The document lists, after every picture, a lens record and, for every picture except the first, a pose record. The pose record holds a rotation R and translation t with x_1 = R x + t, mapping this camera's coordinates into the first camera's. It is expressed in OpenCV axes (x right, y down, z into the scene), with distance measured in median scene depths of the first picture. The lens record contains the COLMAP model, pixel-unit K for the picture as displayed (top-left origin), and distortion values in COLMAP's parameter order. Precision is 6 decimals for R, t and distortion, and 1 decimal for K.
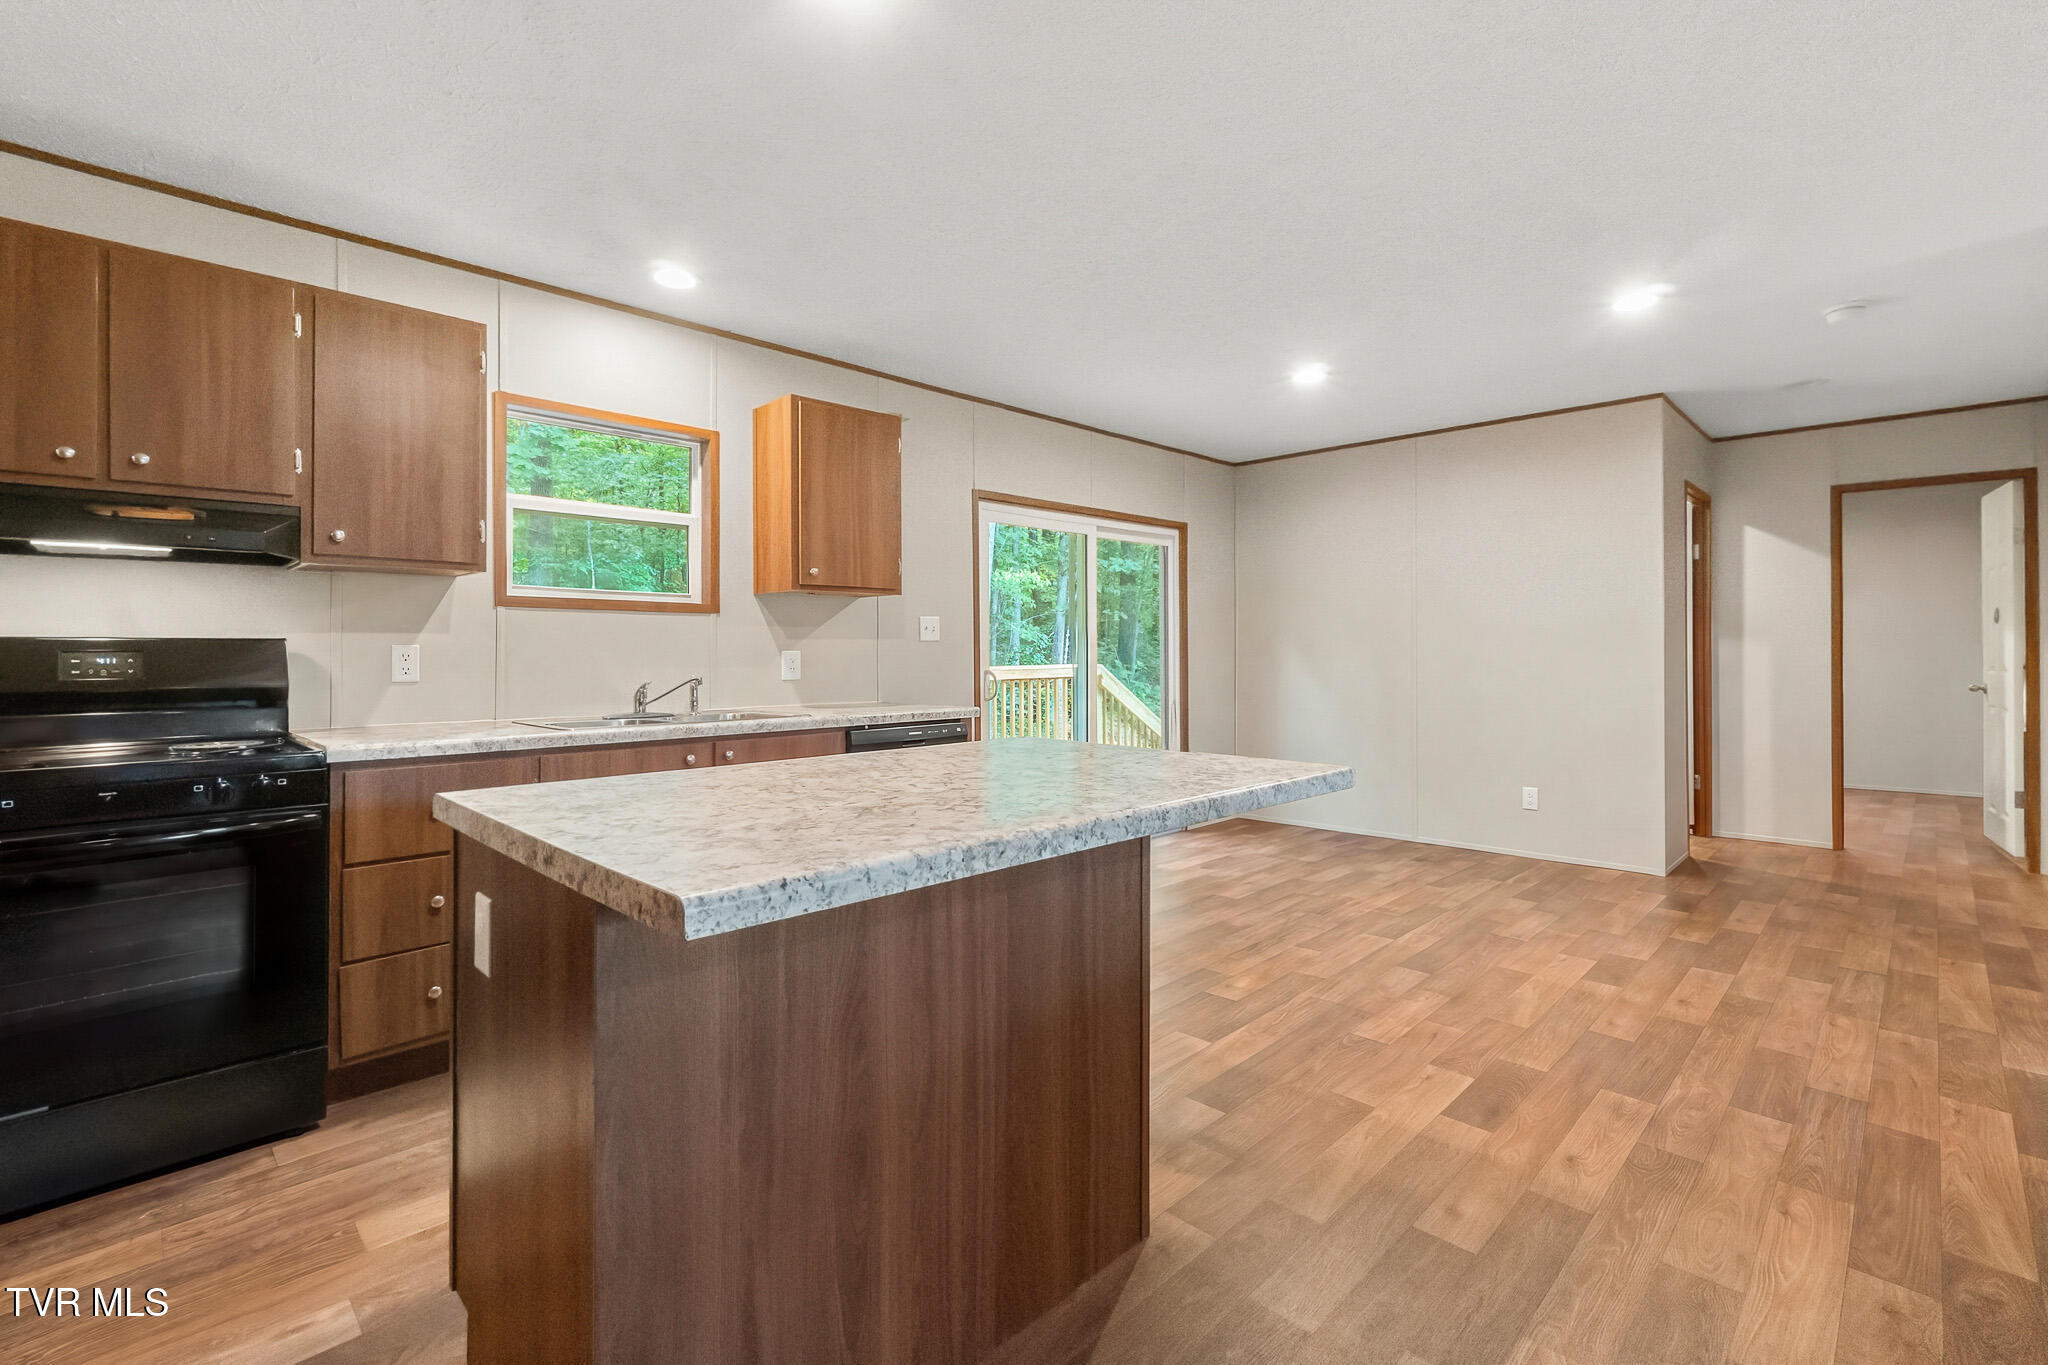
lens RADIAL K [[910.1, 0, 1013.8], [0, 910.1, 644.9], [0, 0, 1]] dist [-0.000725, -0.000126]
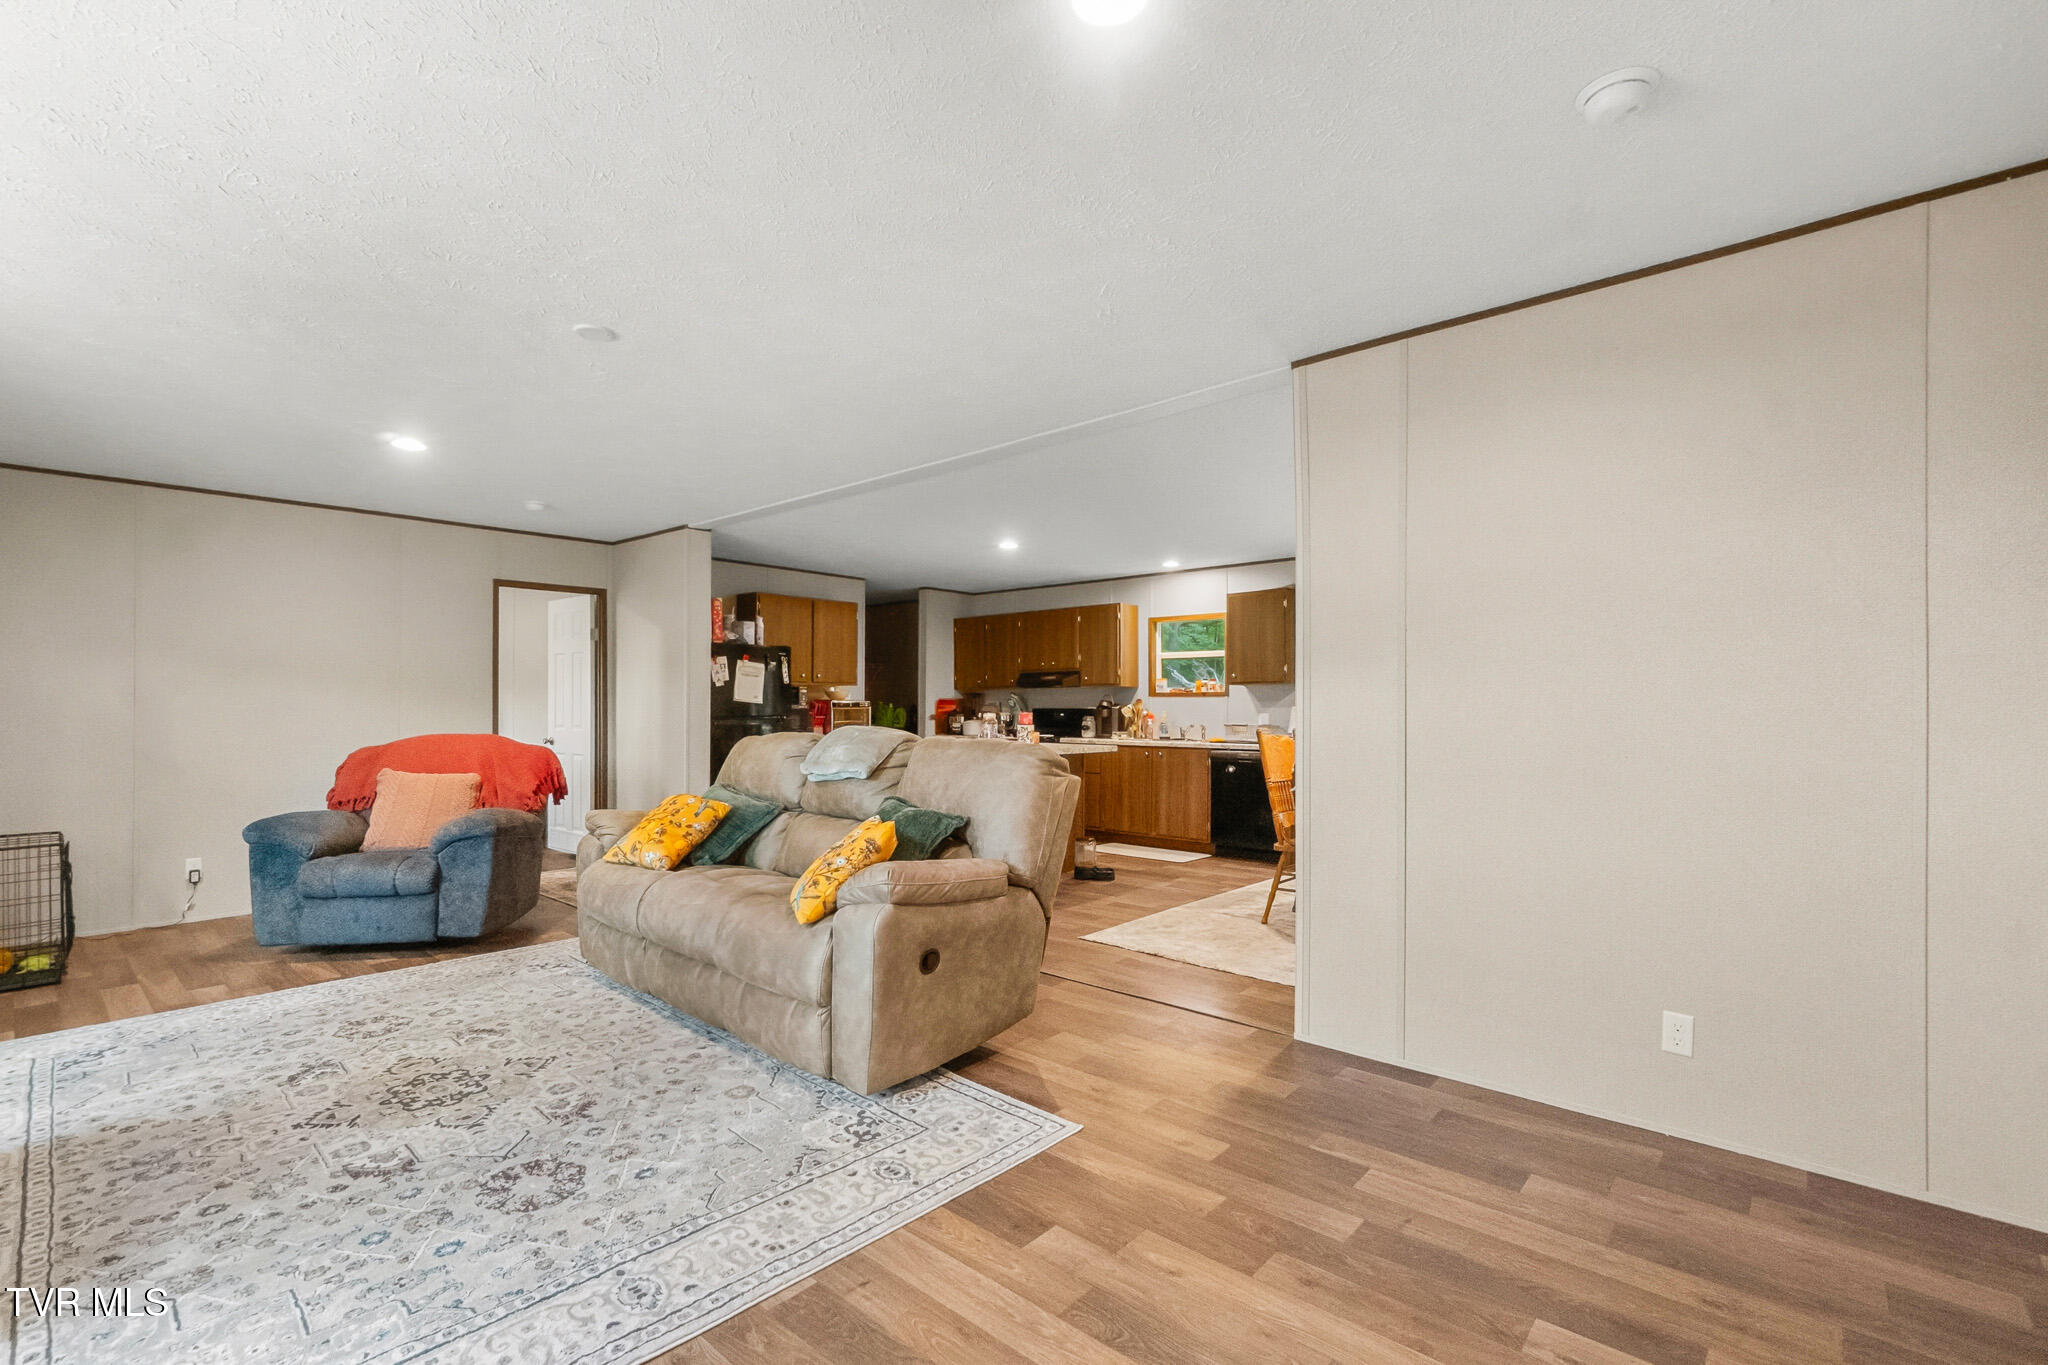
lens RADIAL K [[896.9, 0, 998.1], [0, 896.9, 704.3], [0, 0, 1]] dist [-0.001215, -0.000019]
pose [[0.050119, -0.000407, -0.998743, 1.922622], [0.002284, 0.999997, -0.000292, -0.016012], [0.998741, -0.002266, 0.050119, 0.371765]]
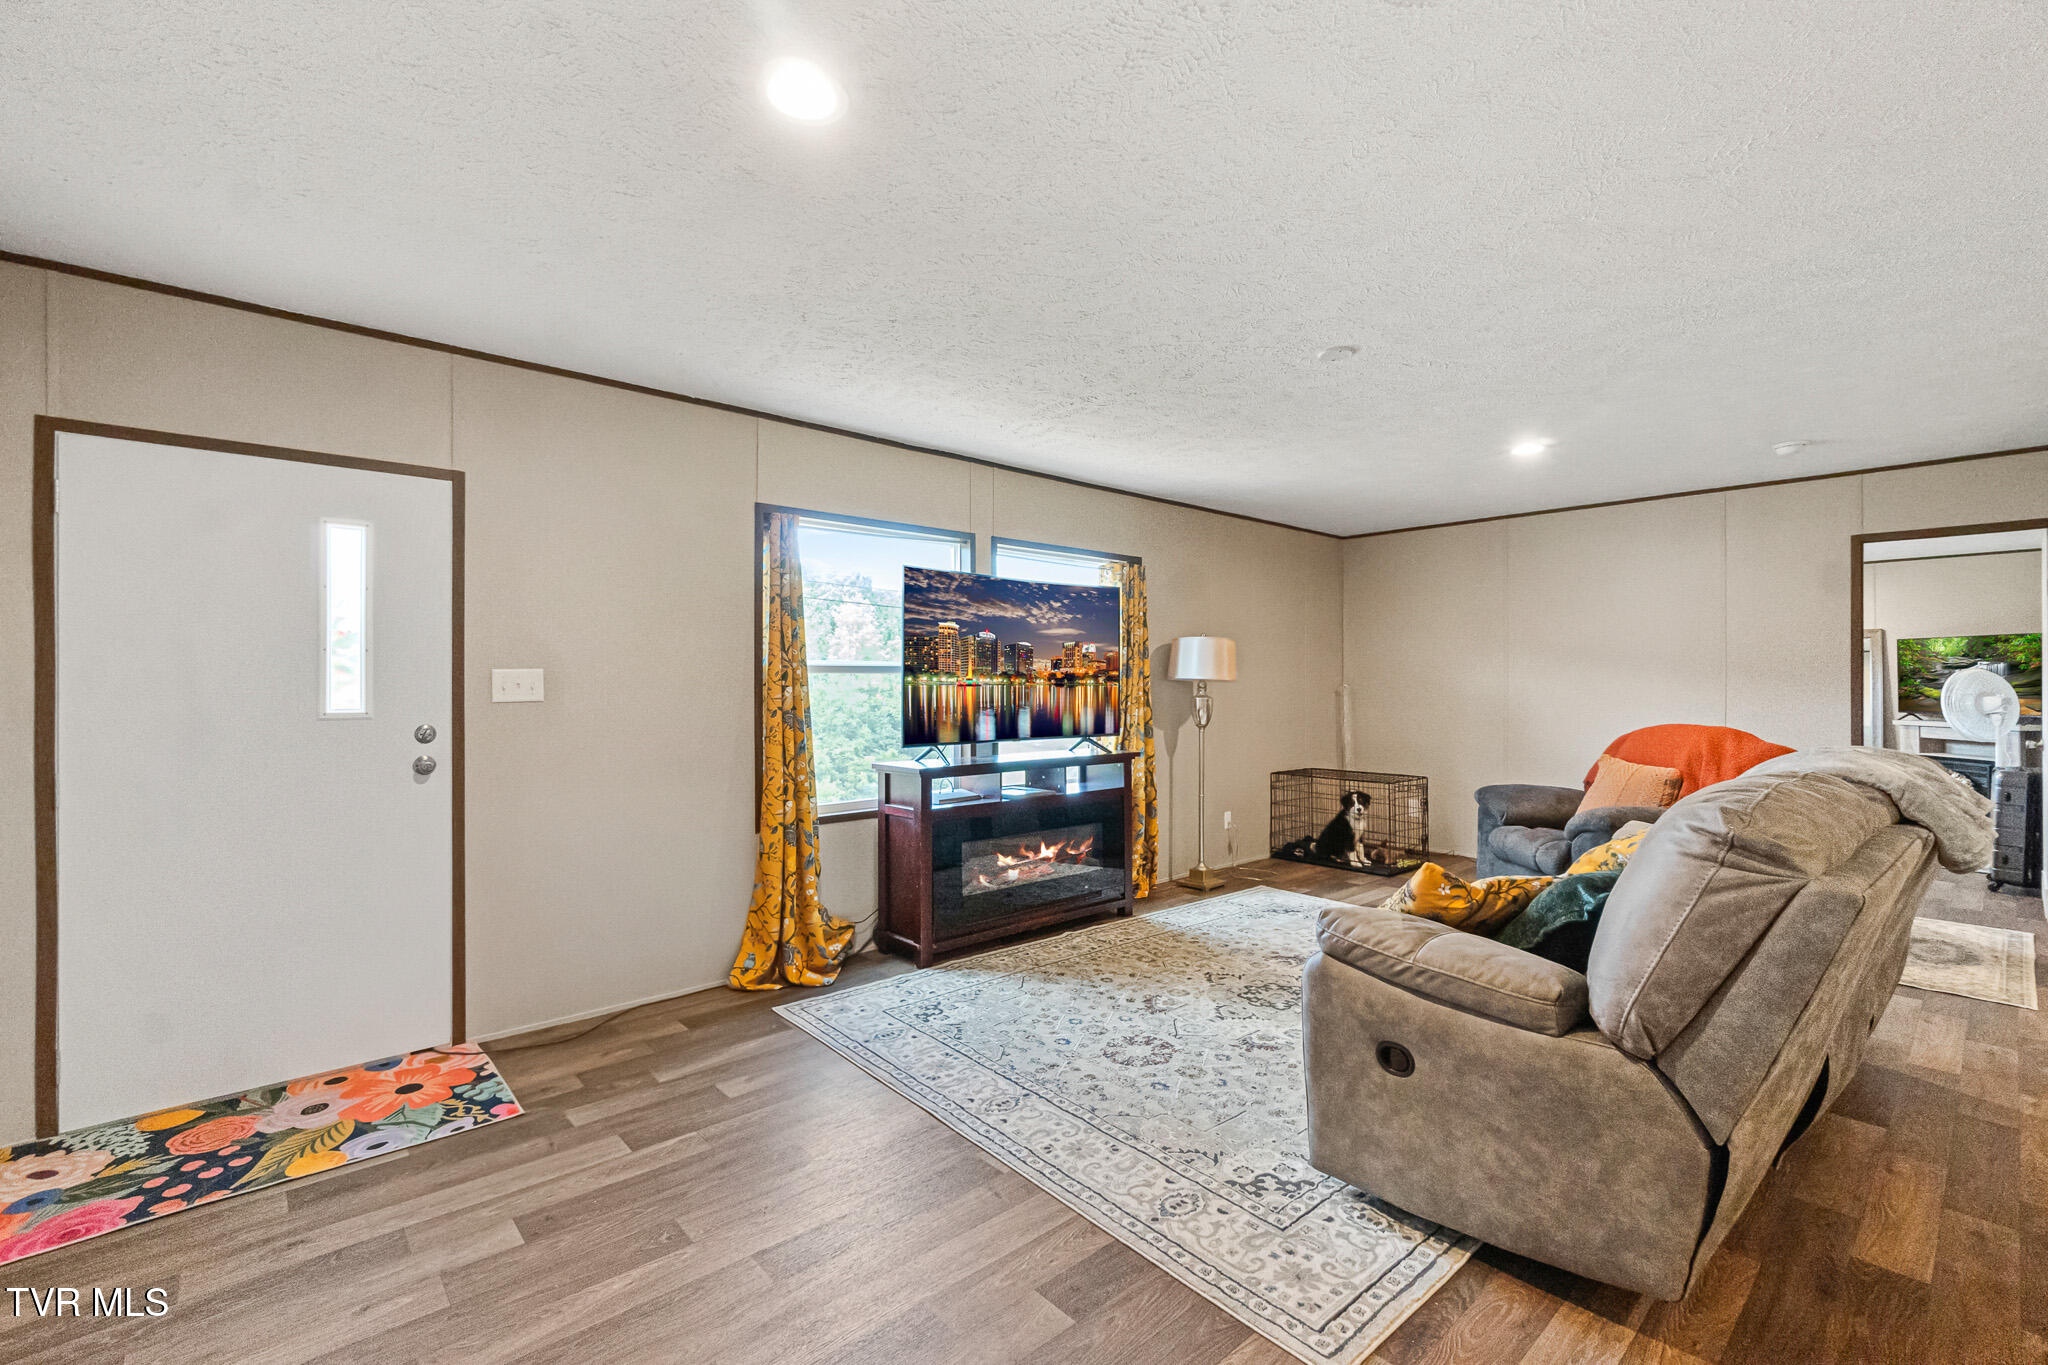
lens RADIAL K [[894.0, 0, 1023.0], [0, 894.0, 677.2], [0, 0, 1]] dist [0.000973, 0.000155]
pose [[-0.998768, -0.000072, 0.049632, 1.322615], [-0.000071, 1.000000, 0.000020, -0.042222], [-0.049632, 0.000017, -0.998768, 0.971776]]
